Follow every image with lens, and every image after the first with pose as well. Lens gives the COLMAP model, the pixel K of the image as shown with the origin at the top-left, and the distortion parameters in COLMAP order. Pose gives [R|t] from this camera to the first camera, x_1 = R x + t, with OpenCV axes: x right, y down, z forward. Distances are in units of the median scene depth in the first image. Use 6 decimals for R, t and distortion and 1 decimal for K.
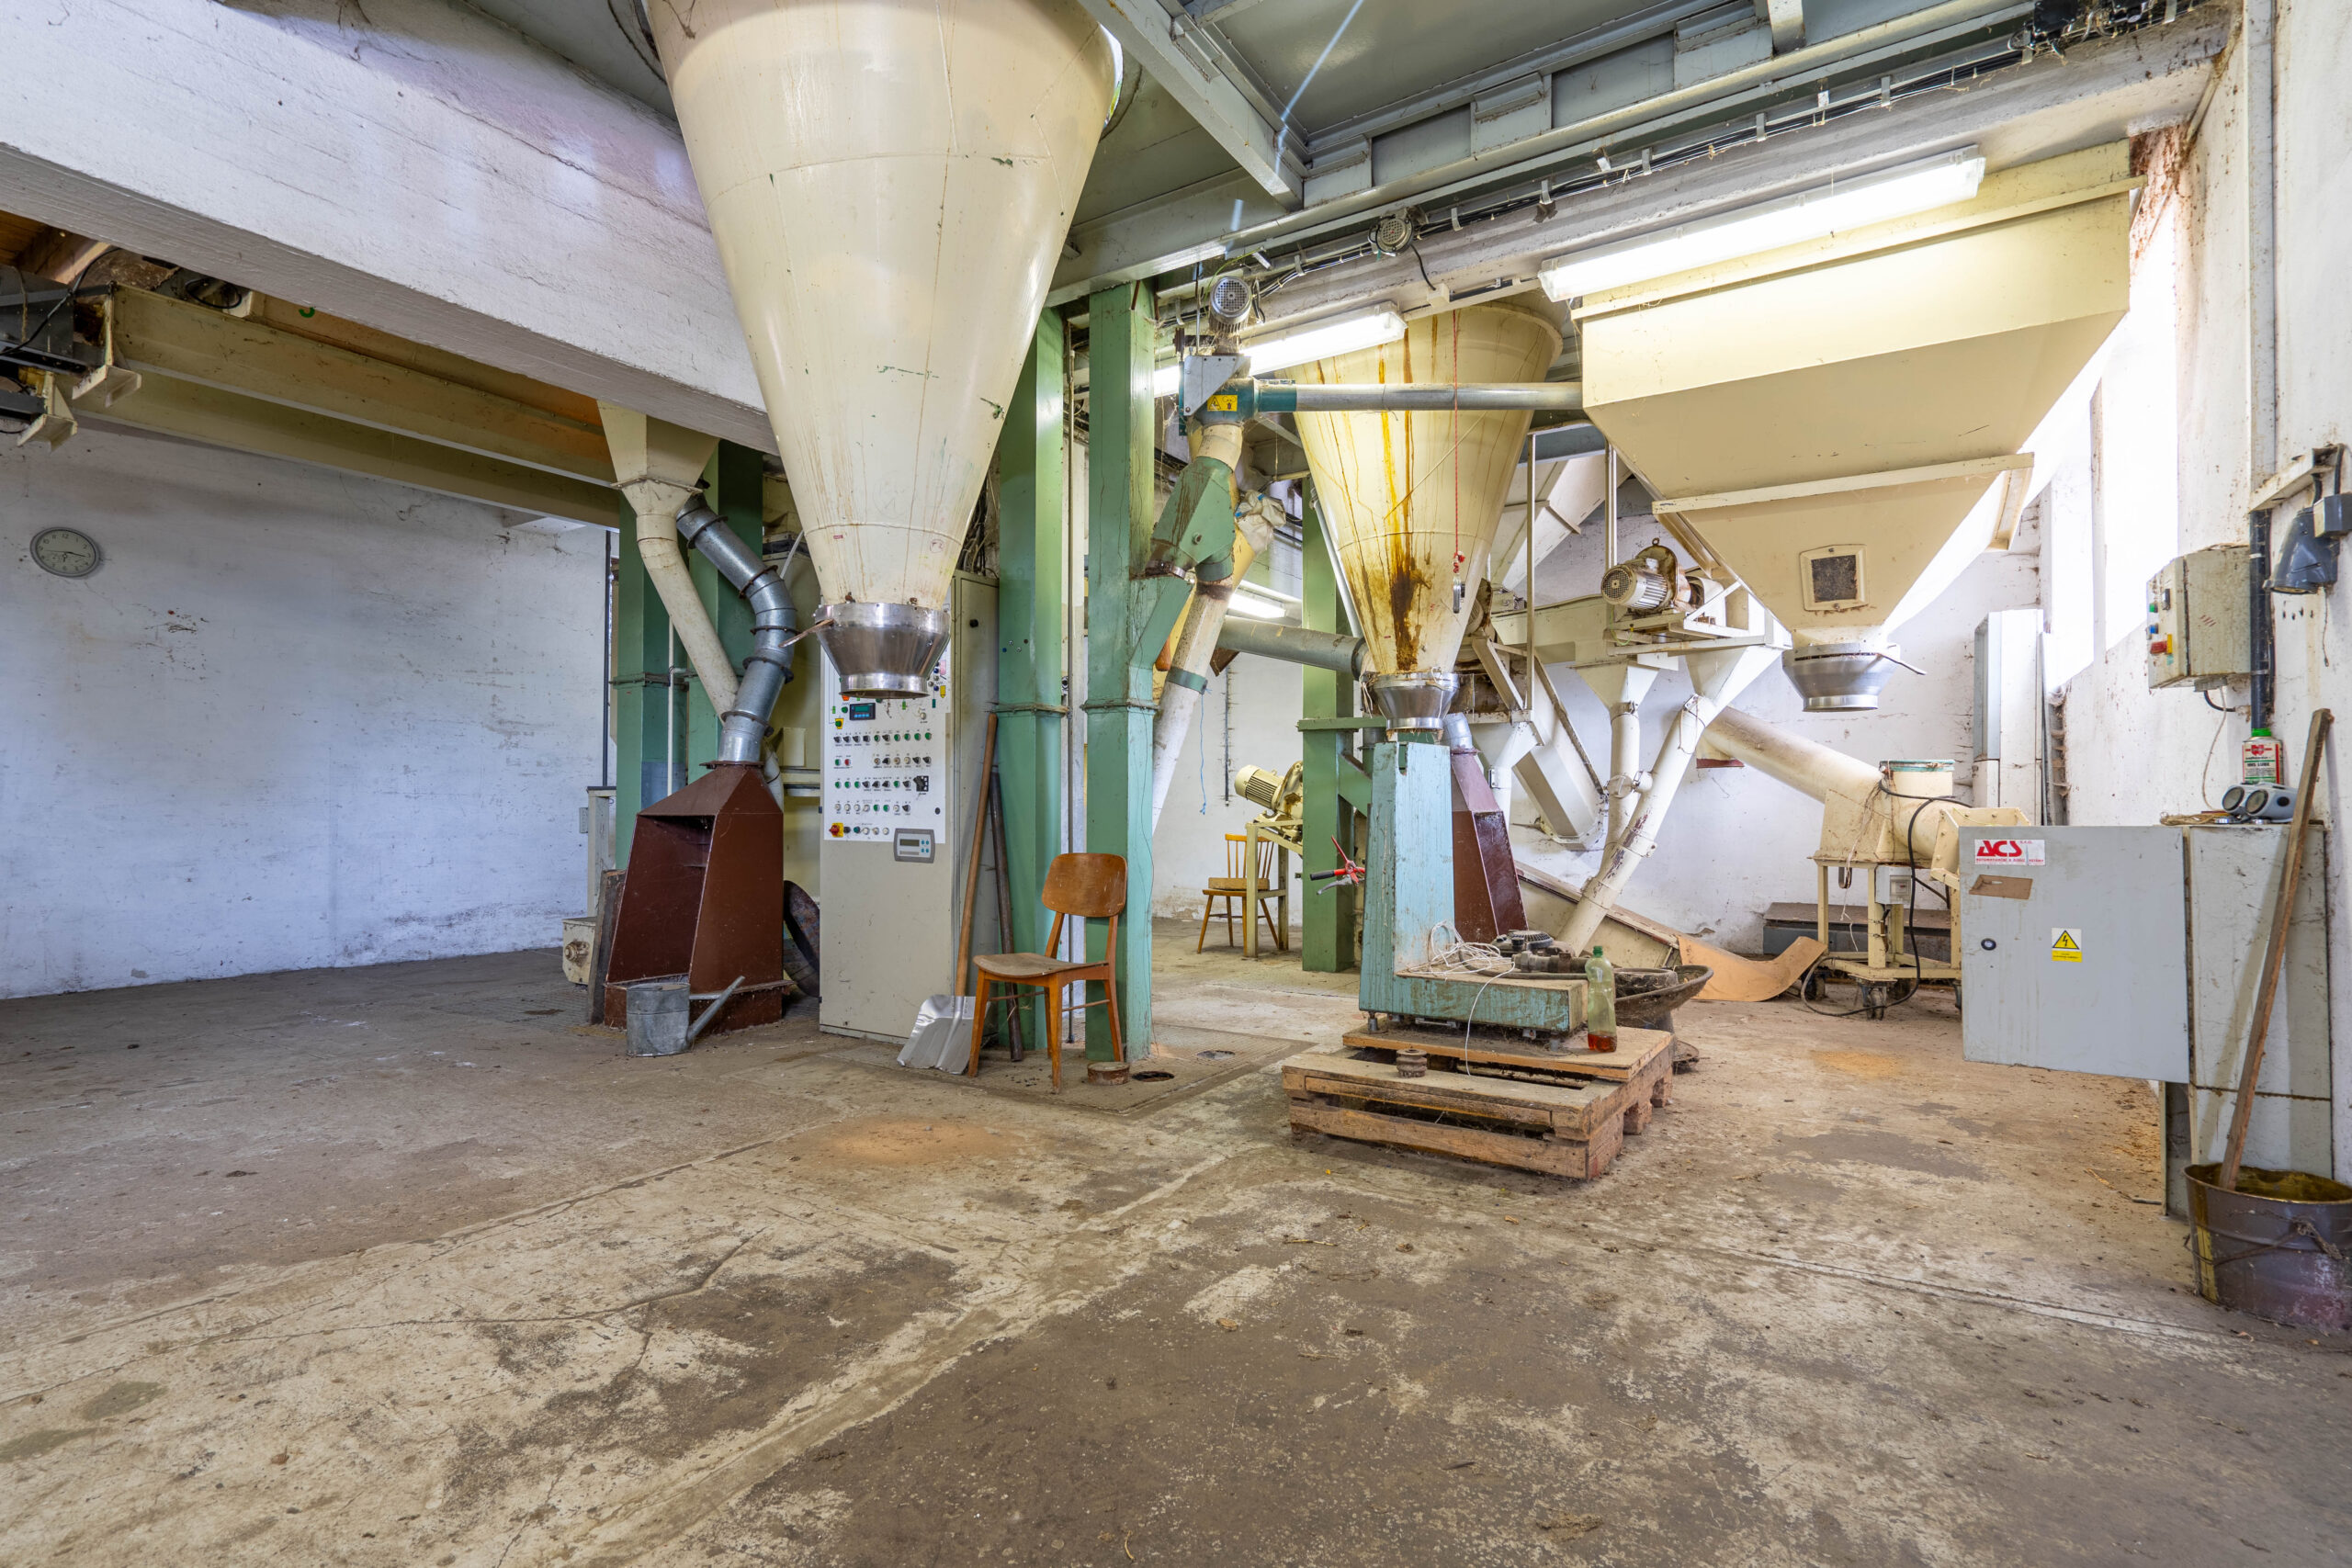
lens RADIAL K [[1080.0, 0, 1180.4], [0, 1080.0, 793.1], [0, 0, 1]] dist [-0.002819, -0.000155]
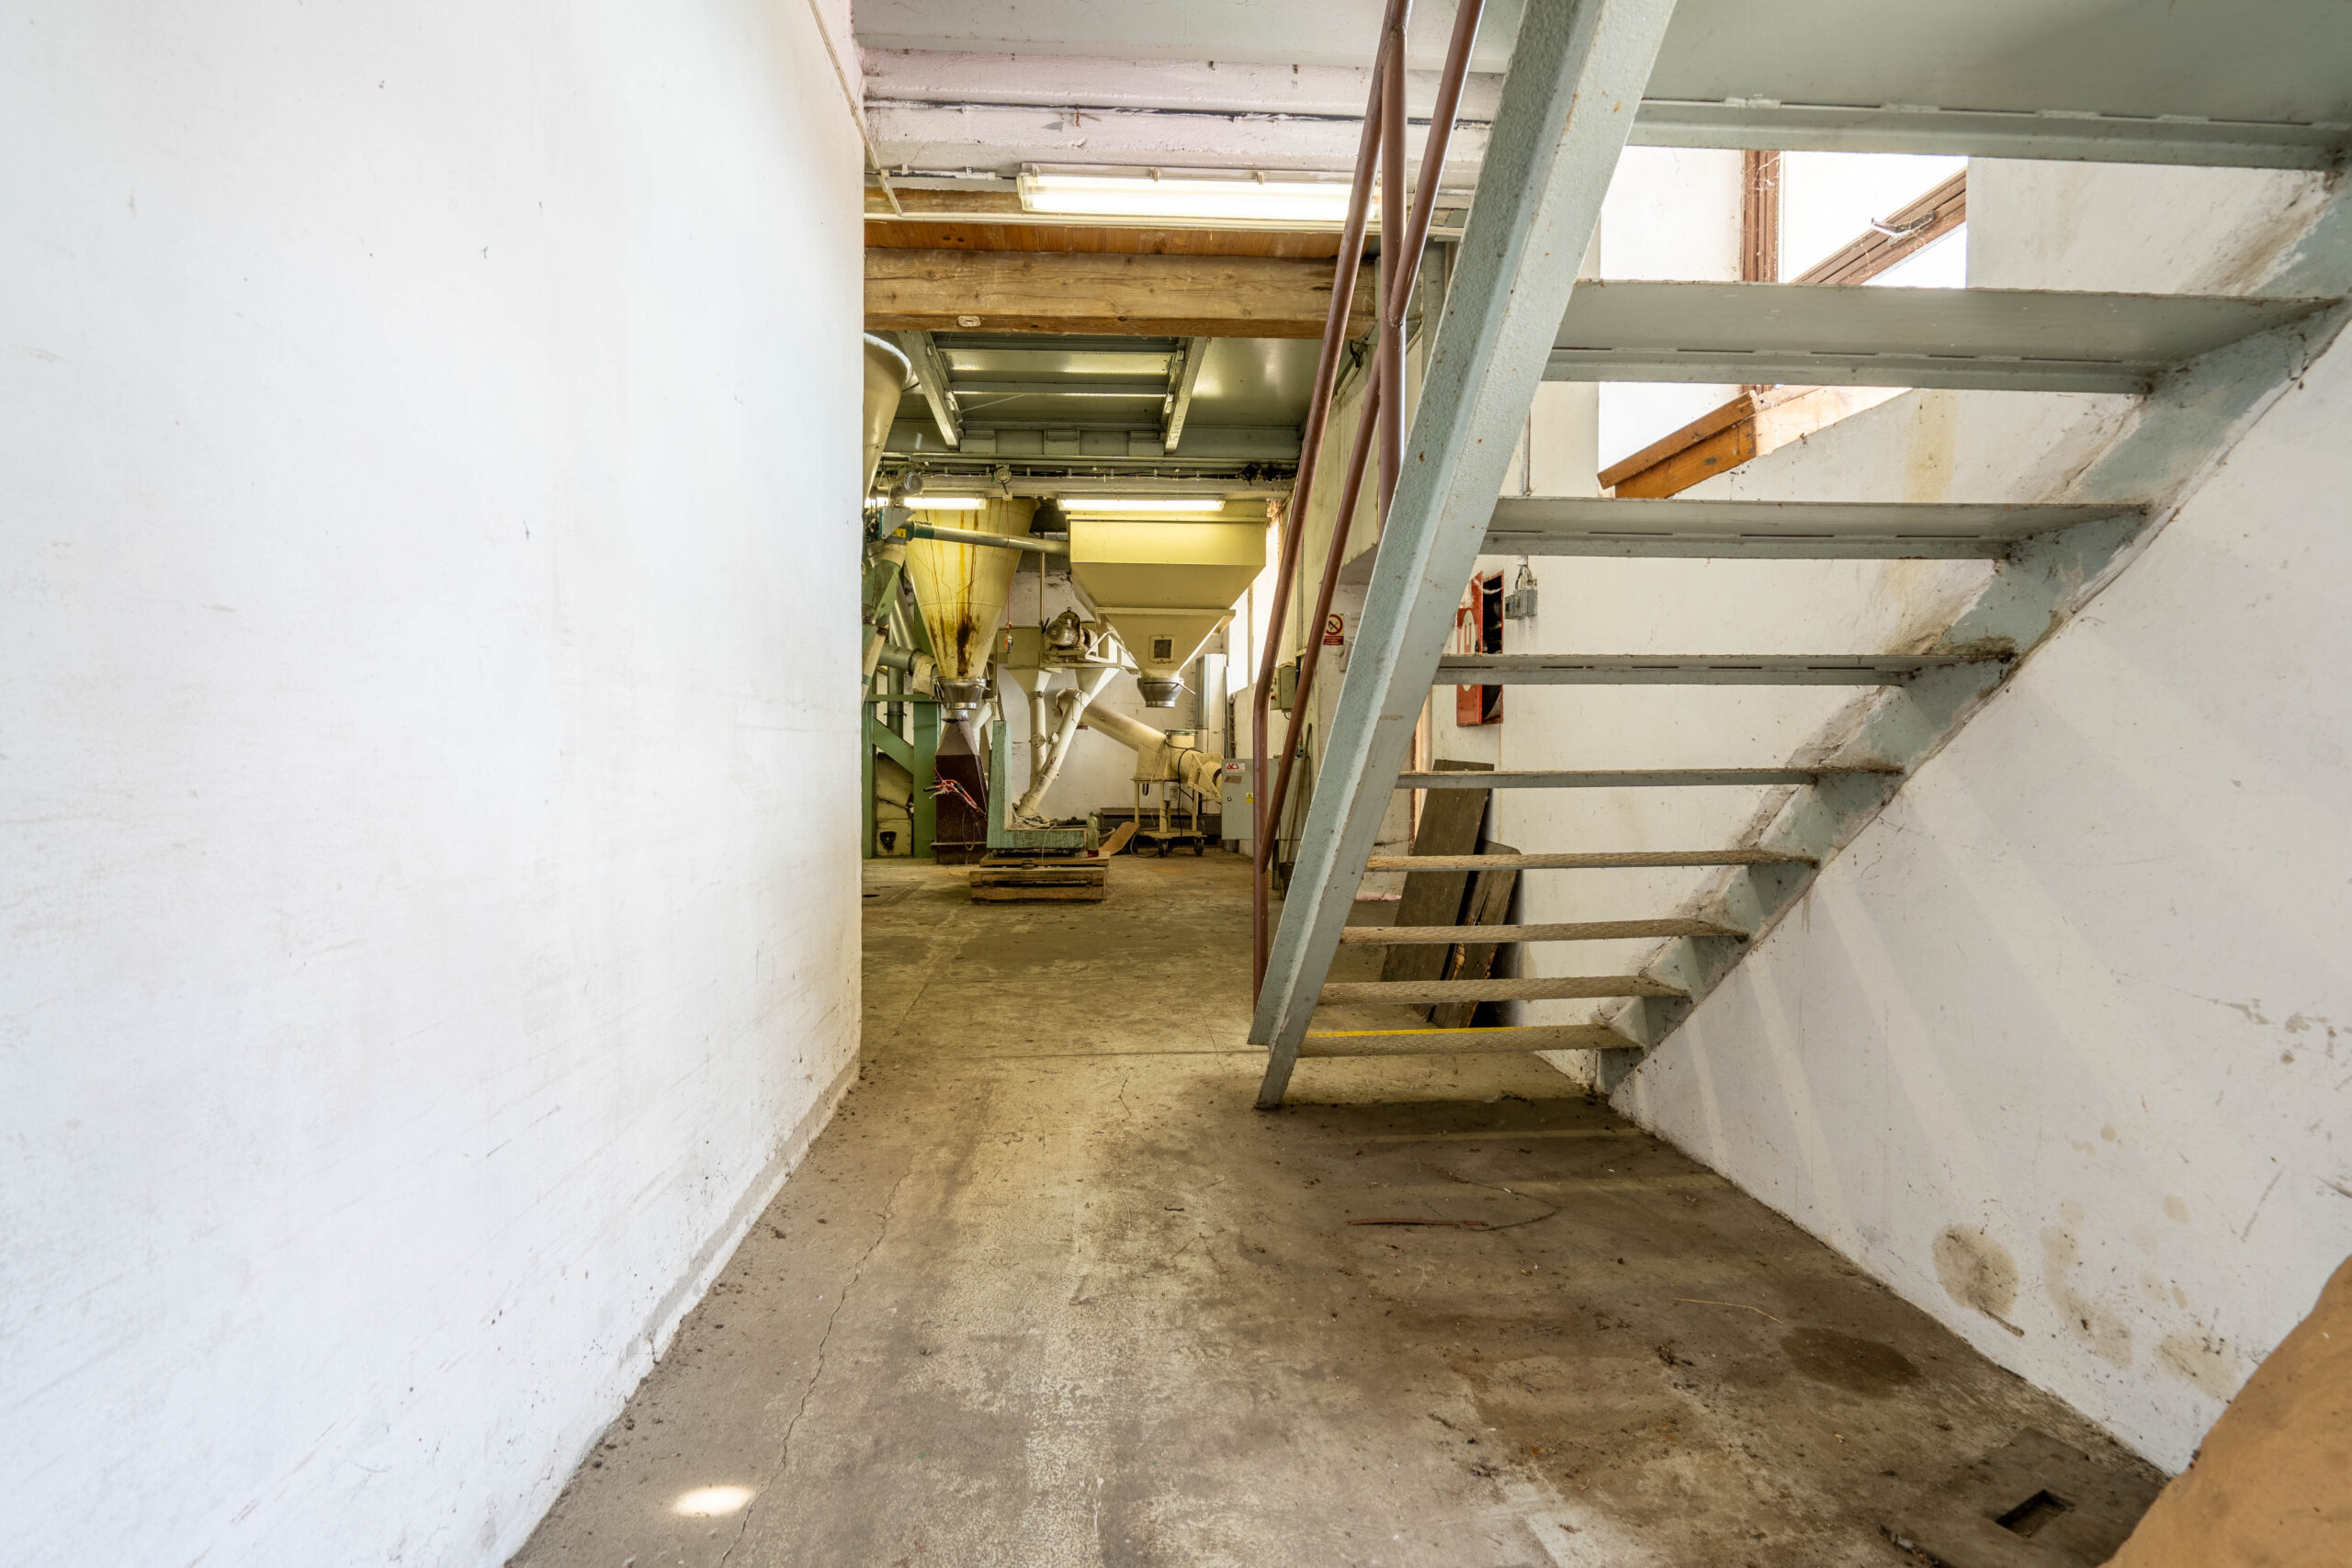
lens RADIAL K [[1080.0, 0, 1180.4], [0, 1080.0, 793.1], [0, 0, 1]] dist [-0.002819, -0.000155]
pose [[0.786546, -0.020493, 0.617191, -0.619548], [-0.008804, 0.998975, 0.044390, -0.001783], [-0.617469, -0.040349, 0.785560, -0.649506]]
